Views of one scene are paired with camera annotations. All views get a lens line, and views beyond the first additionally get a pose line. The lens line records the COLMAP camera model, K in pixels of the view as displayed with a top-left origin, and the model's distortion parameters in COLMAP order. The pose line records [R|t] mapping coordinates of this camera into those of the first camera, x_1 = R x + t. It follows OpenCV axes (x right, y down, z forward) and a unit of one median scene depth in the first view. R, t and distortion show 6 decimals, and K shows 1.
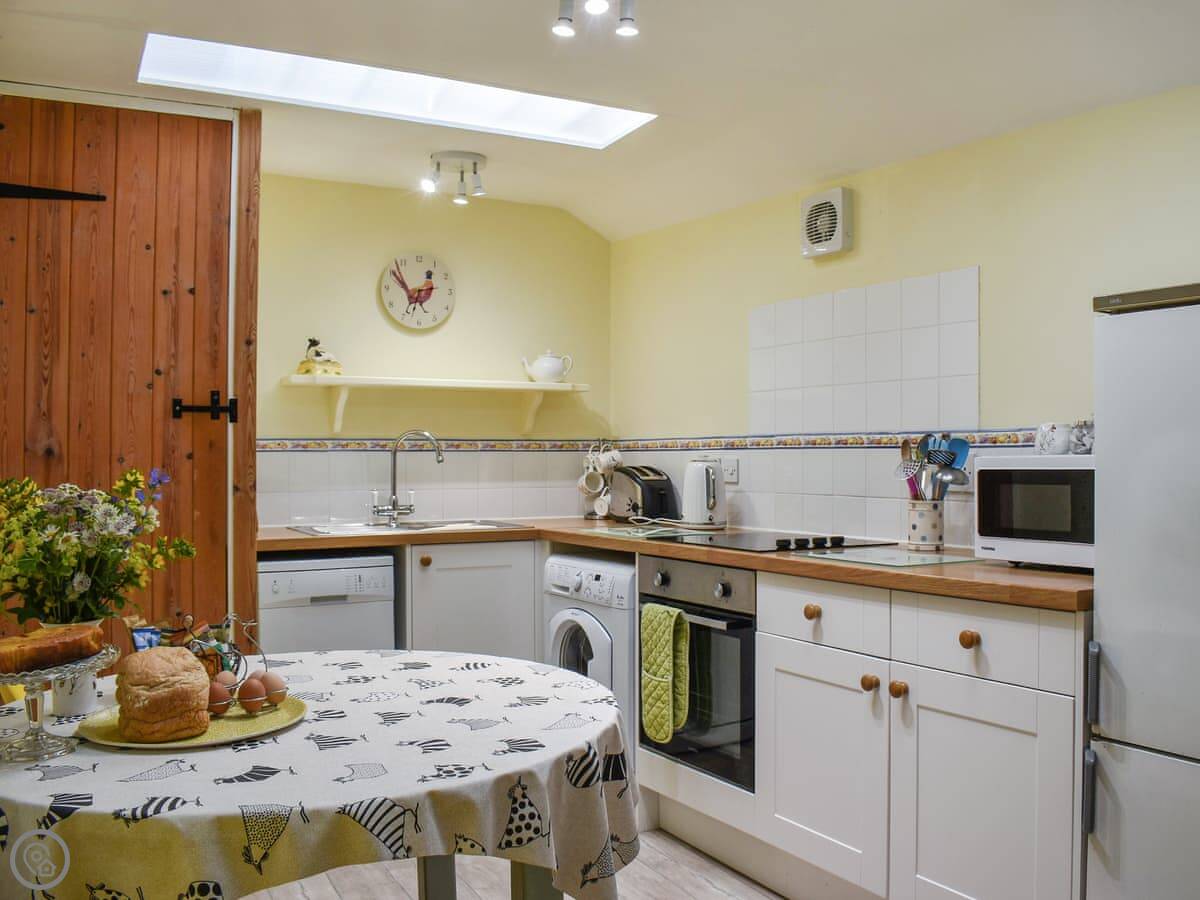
lens RADIAL K [[1052.9, 0, 600.0], [0, 1052.9, 450.0], [0, 0, 1]] dist [-0.075856, 0.006606]
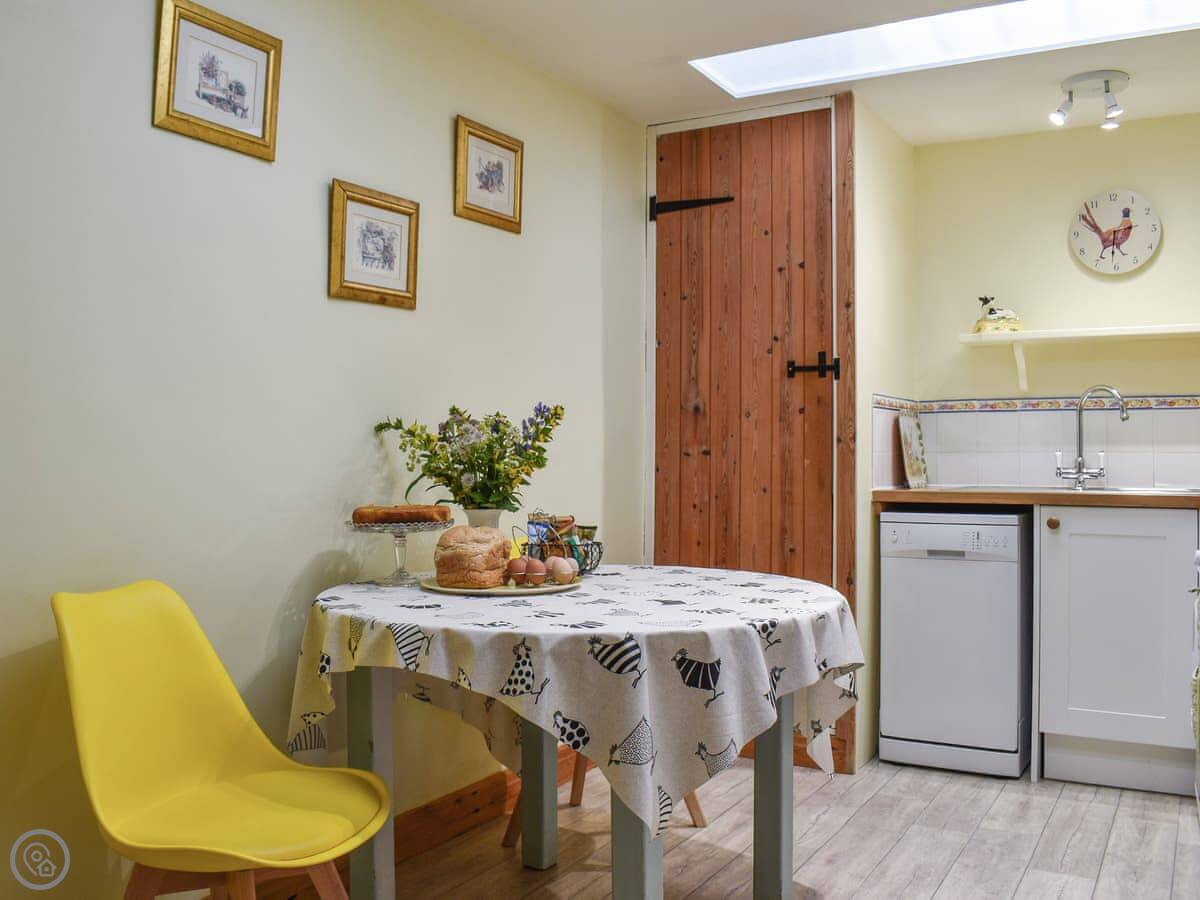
lens RADIAL K [[1053.3, 0, 598.1], [0, 1053.3, 414.0], [0, 0, 1]] dist [-0.083167, 0.003515]
pose [[0.540302, -0.026238, -0.841062, 0.445041], [-0.001444, 0.999483, -0.032108, 0.046160], [0.841470, 0.018562, 0.539985, 0.199956]]
